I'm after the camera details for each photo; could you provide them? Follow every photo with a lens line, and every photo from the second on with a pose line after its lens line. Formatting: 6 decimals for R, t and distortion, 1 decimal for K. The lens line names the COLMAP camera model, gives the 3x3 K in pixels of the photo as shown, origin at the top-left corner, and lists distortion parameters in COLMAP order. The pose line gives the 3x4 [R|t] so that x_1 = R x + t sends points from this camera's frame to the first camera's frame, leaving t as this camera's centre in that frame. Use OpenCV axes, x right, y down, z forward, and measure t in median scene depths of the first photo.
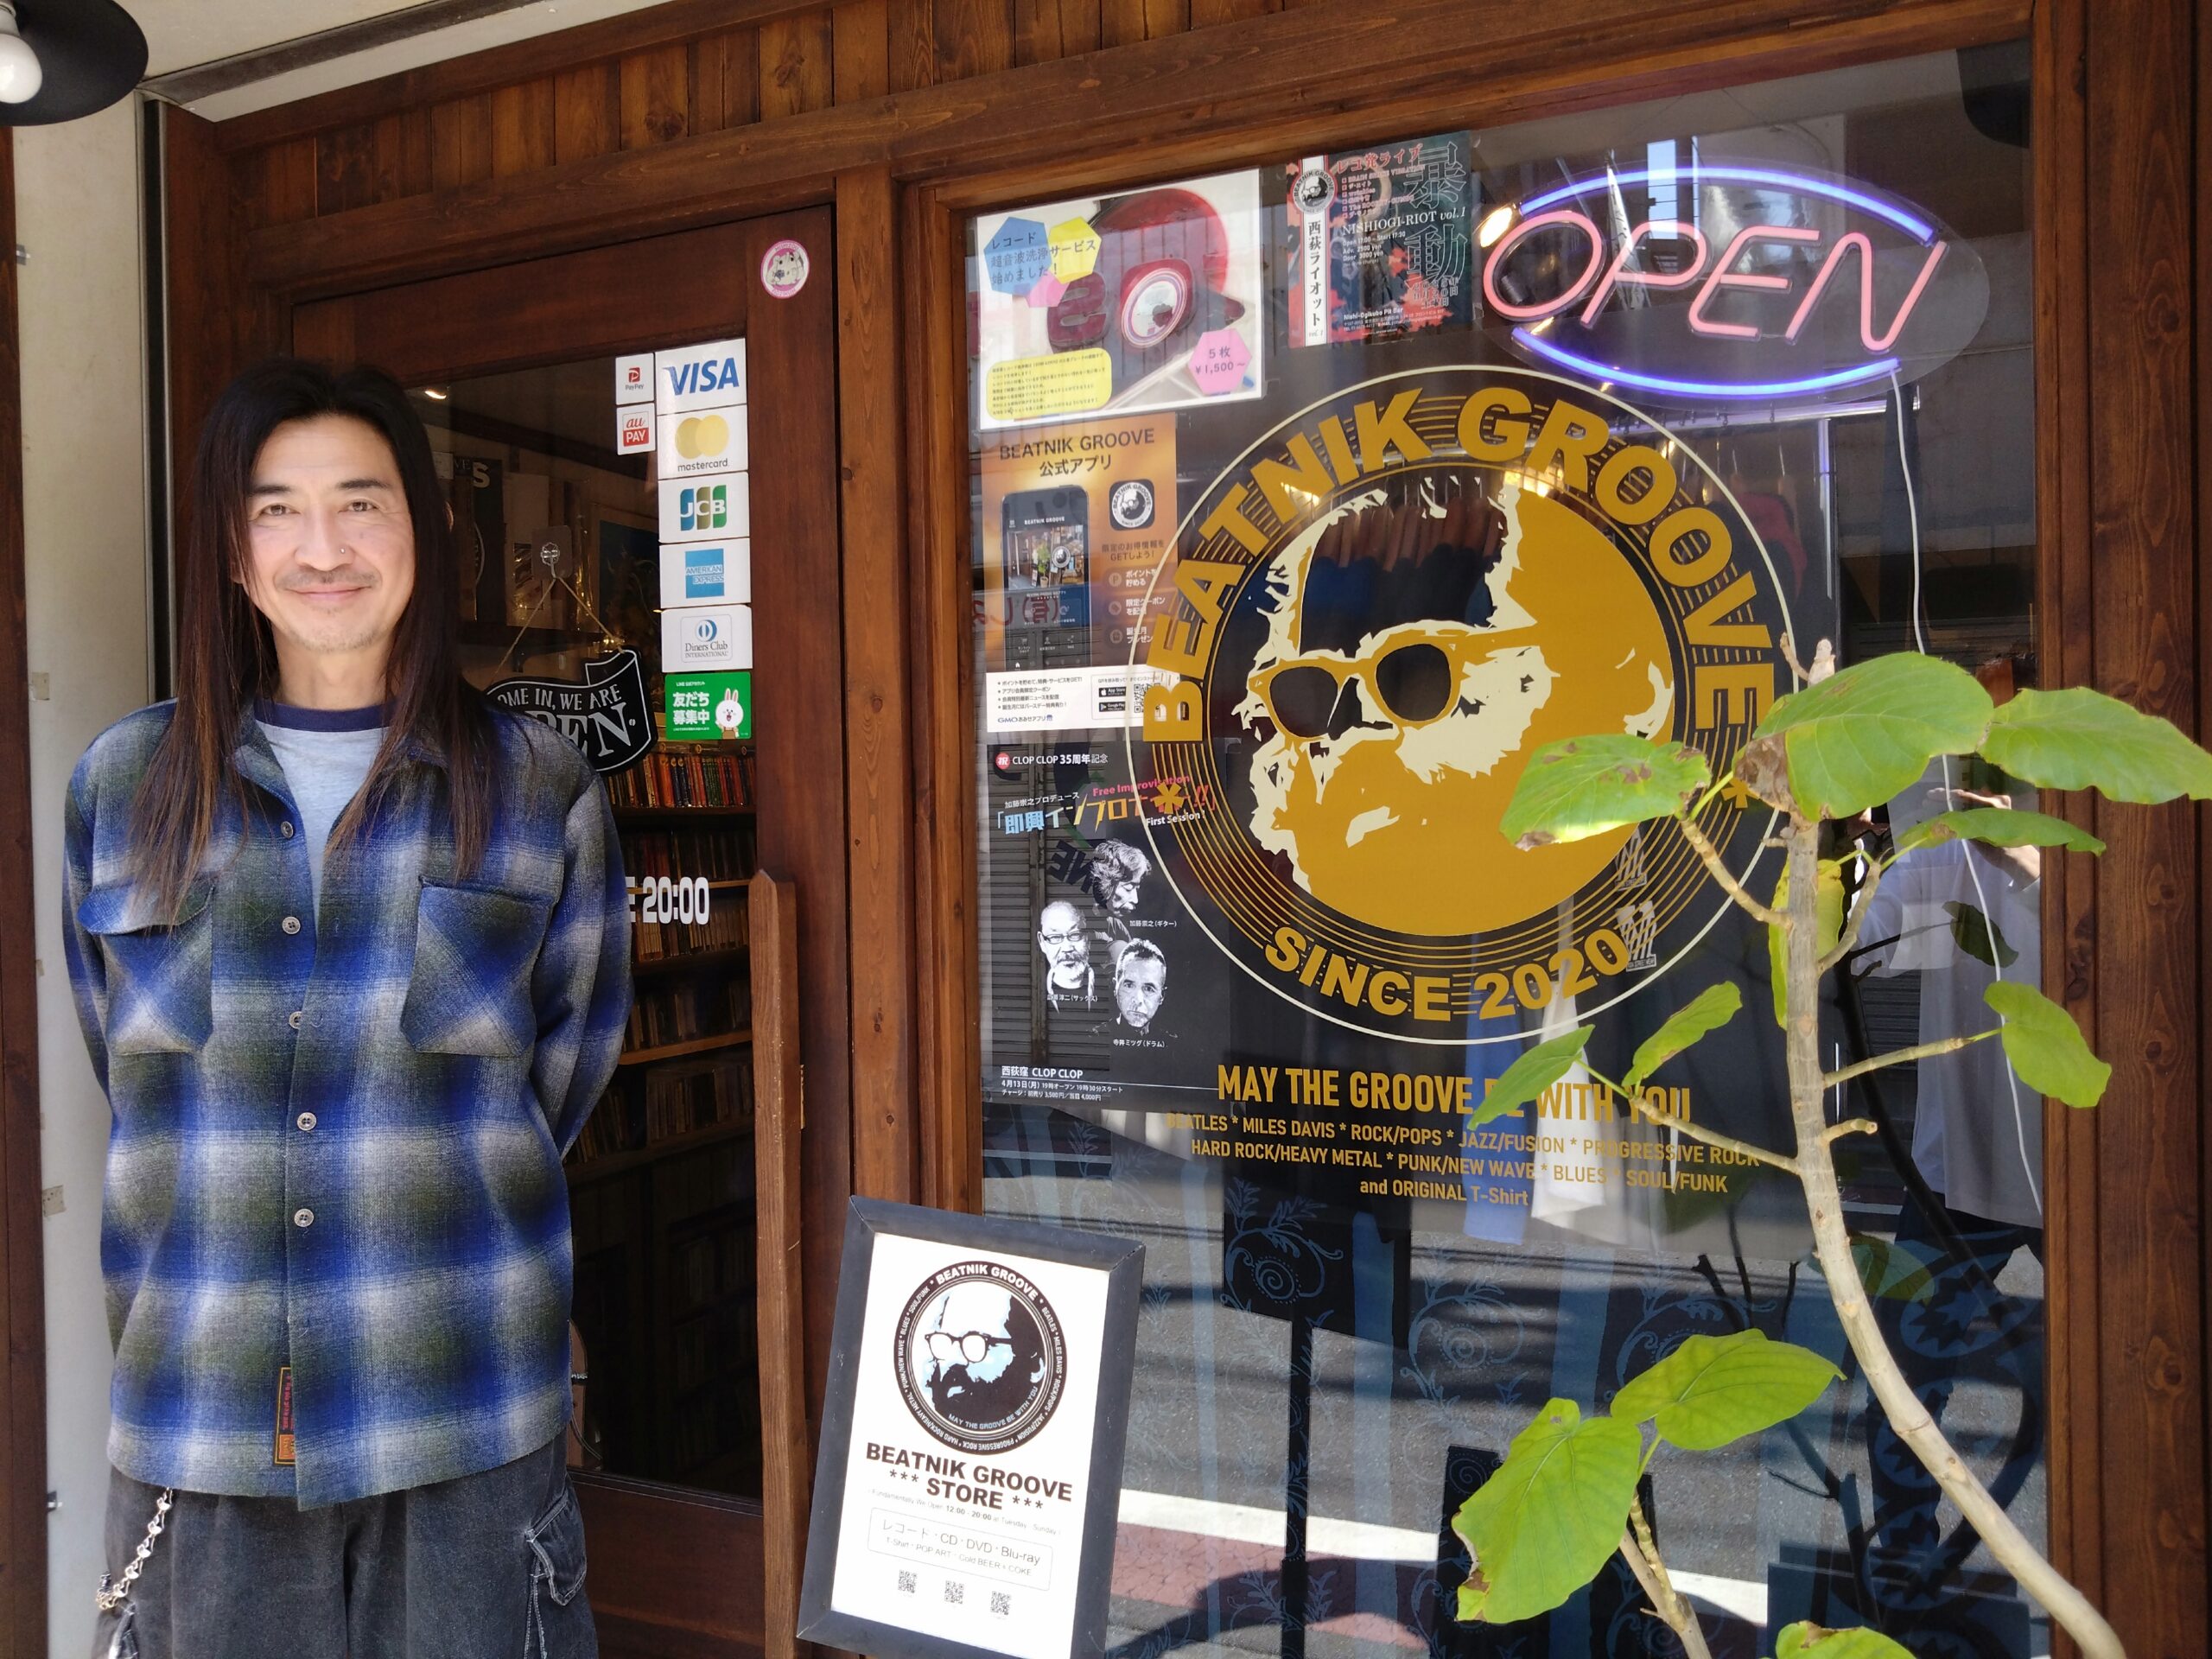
lens RADIAL K [[1694.4, 0, 1106.0], [0, 1694.4, 829.5], [0, 0, 1]] dist [0.058488, -0.087310]
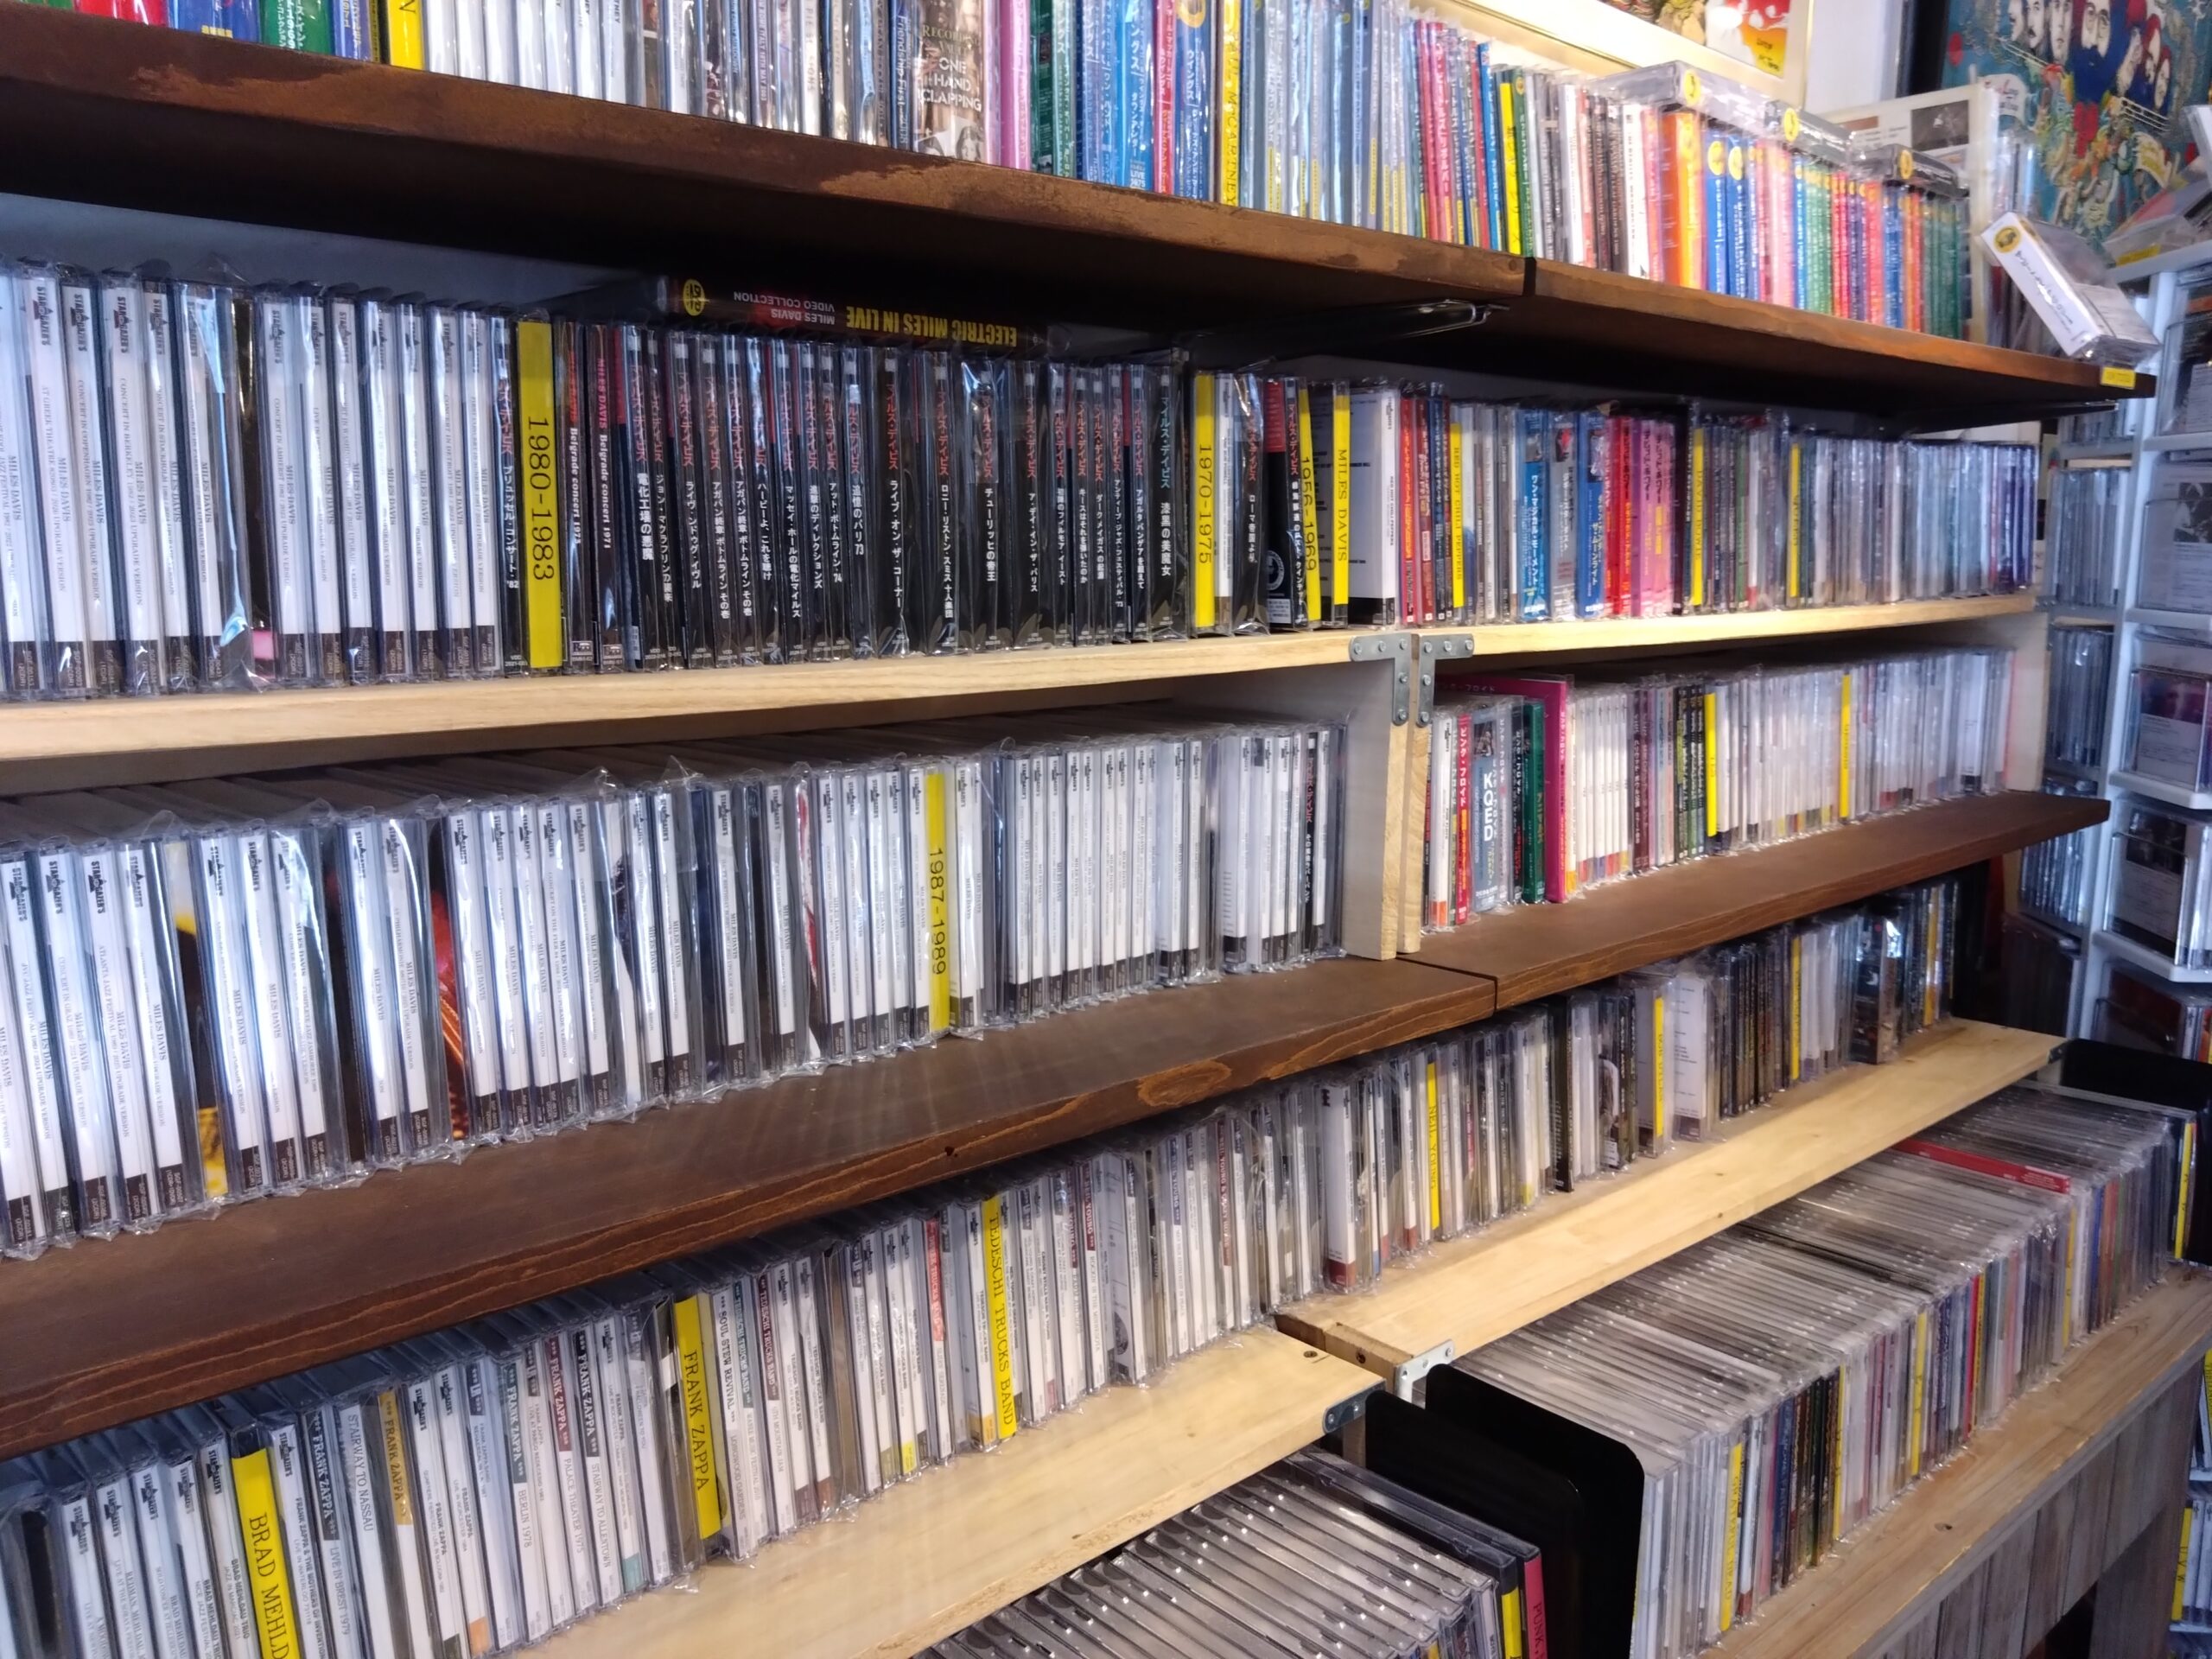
lens RADIAL K [[1694.4, 0, 1106.0], [0, 1694.4, 829.5], [0, 0, 1]] dist [0.058488, -0.087310]
pose [[0.906612, 0.090417, -0.412165, -0.219948], [-0.022795, 0.985841, 0.166124, 0.022895], [0.421350, -0.141214, 0.895837, 0.702897]]
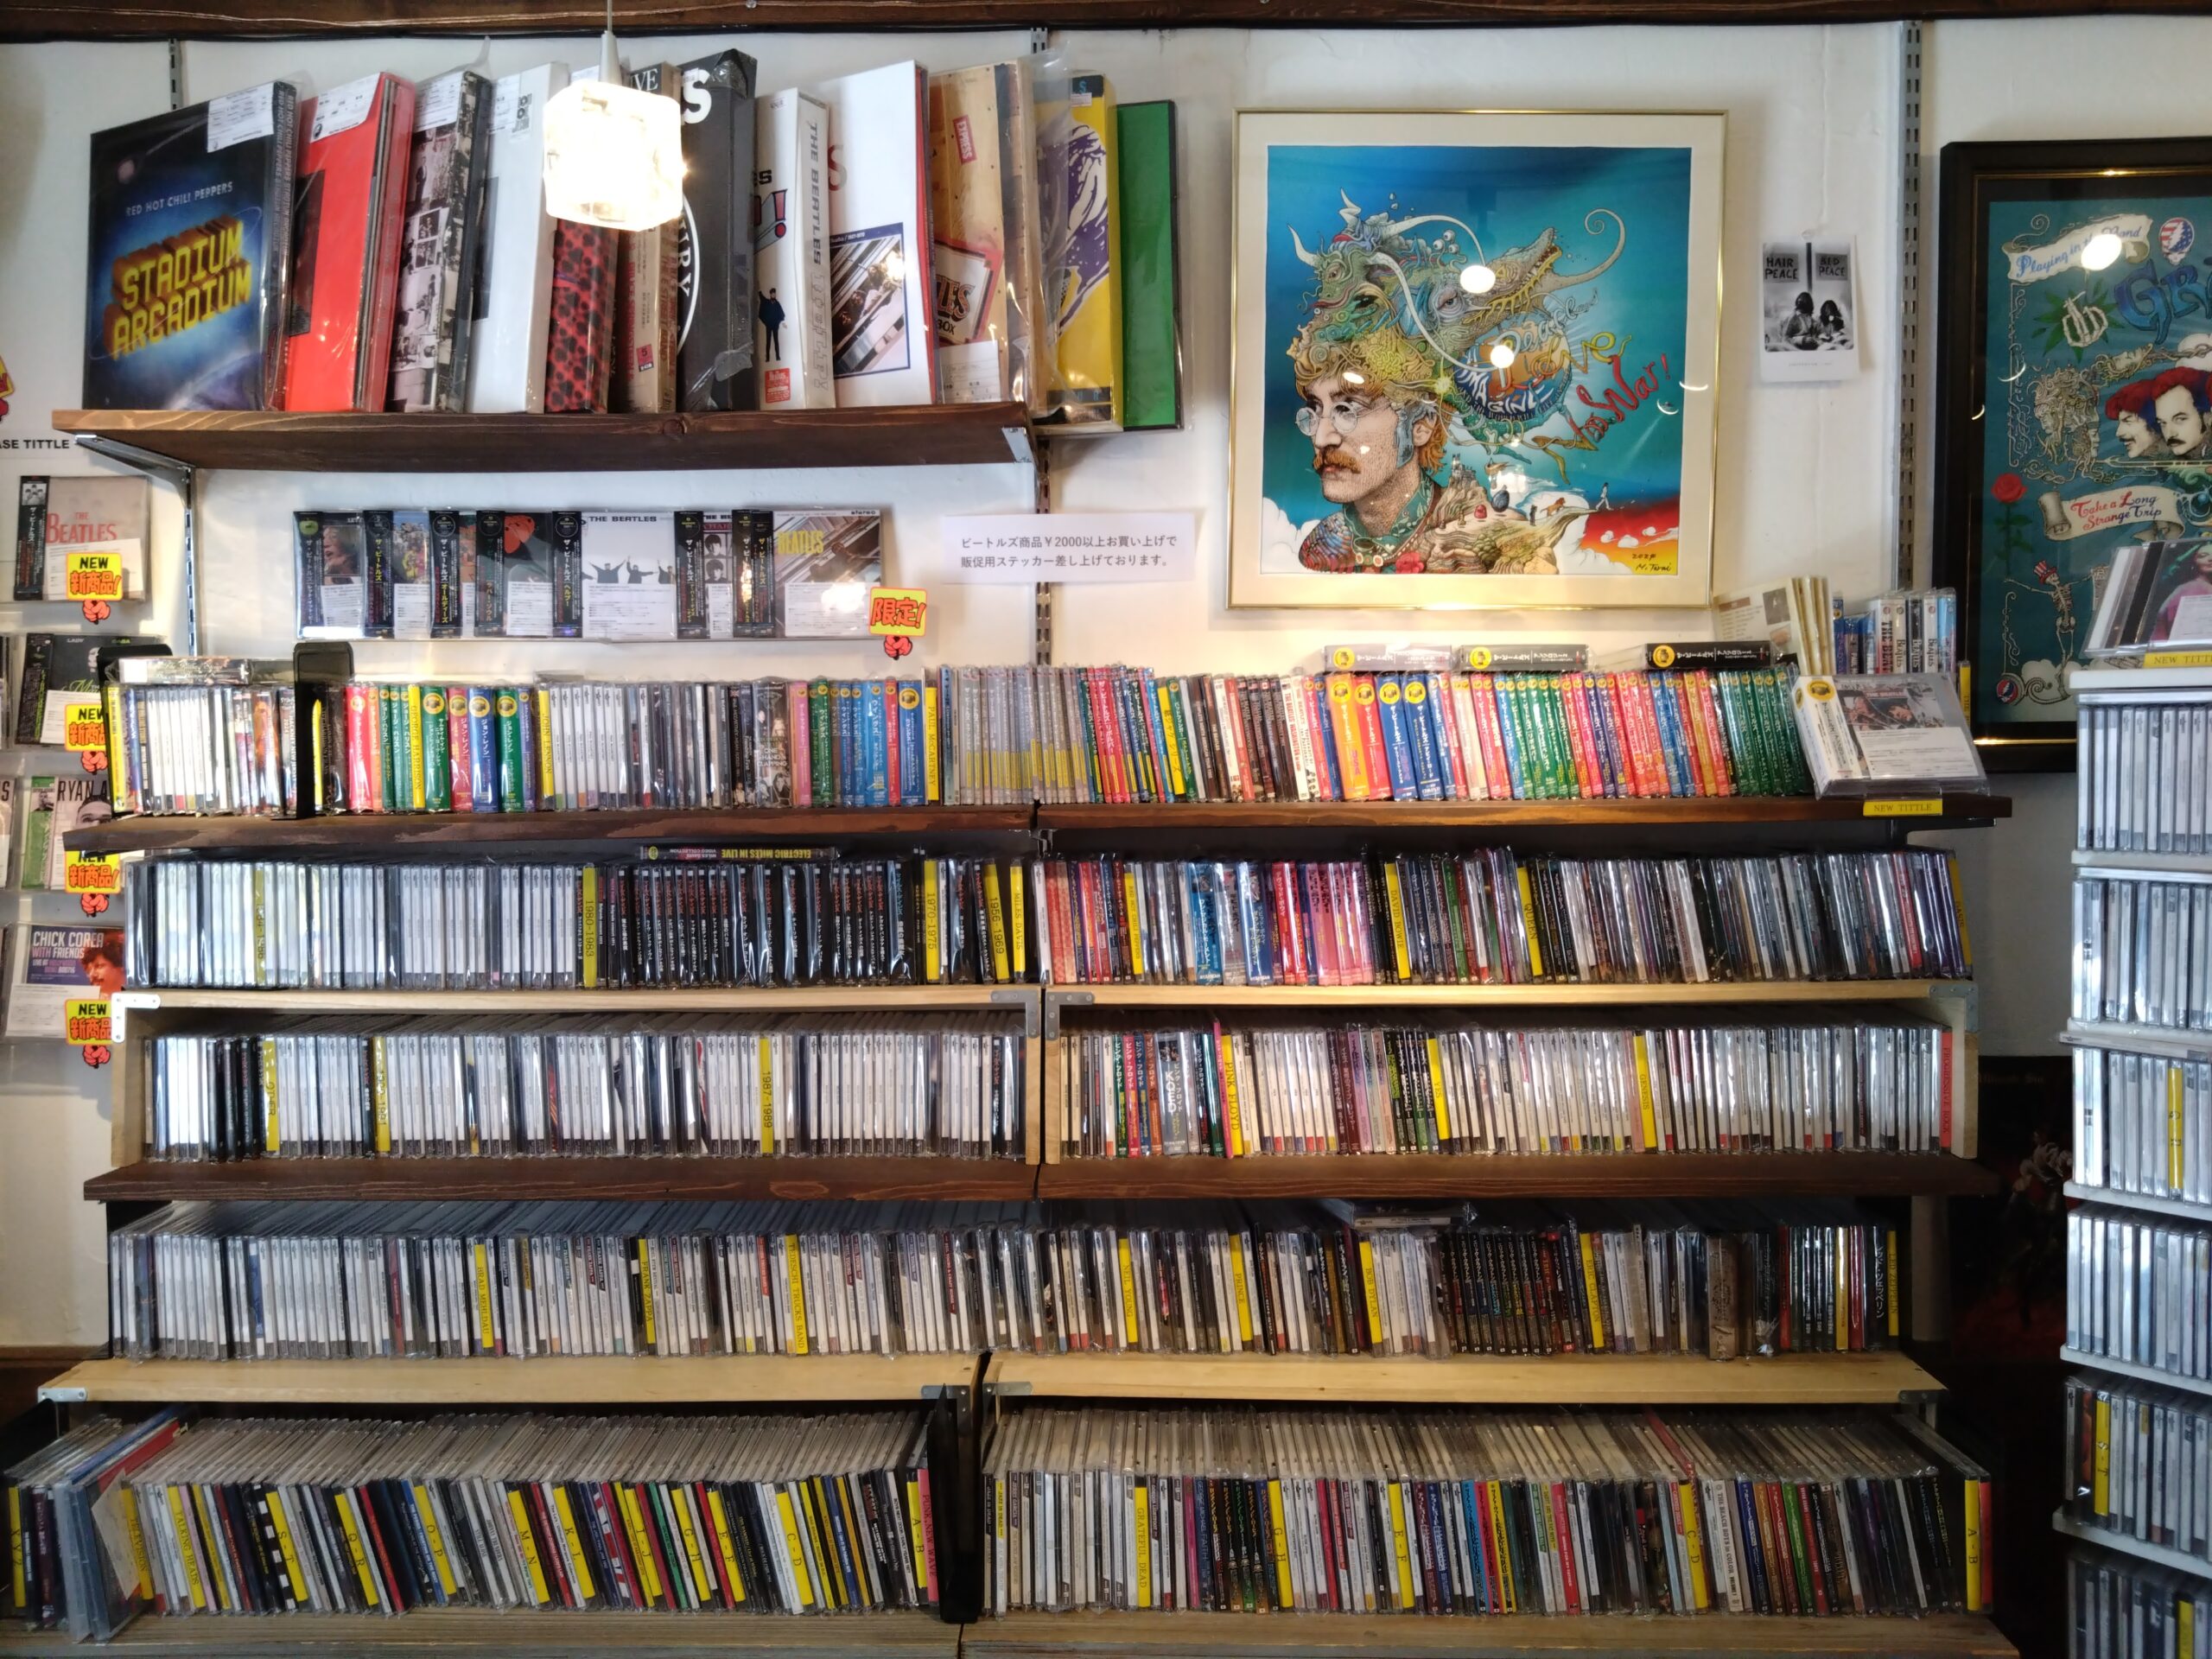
lens RADIAL K [[1694.4, 0, 1106.0], [0, 1694.4, 829.5], [0, 0, 1]] dist [0.058488, -0.087310]
pose [[0.379262, 0.060669, -0.923298, 0.106571], [-0.008391, 0.998033, 0.062133, -0.031176], [0.925251, -0.015817, 0.379025, 0.778224]]
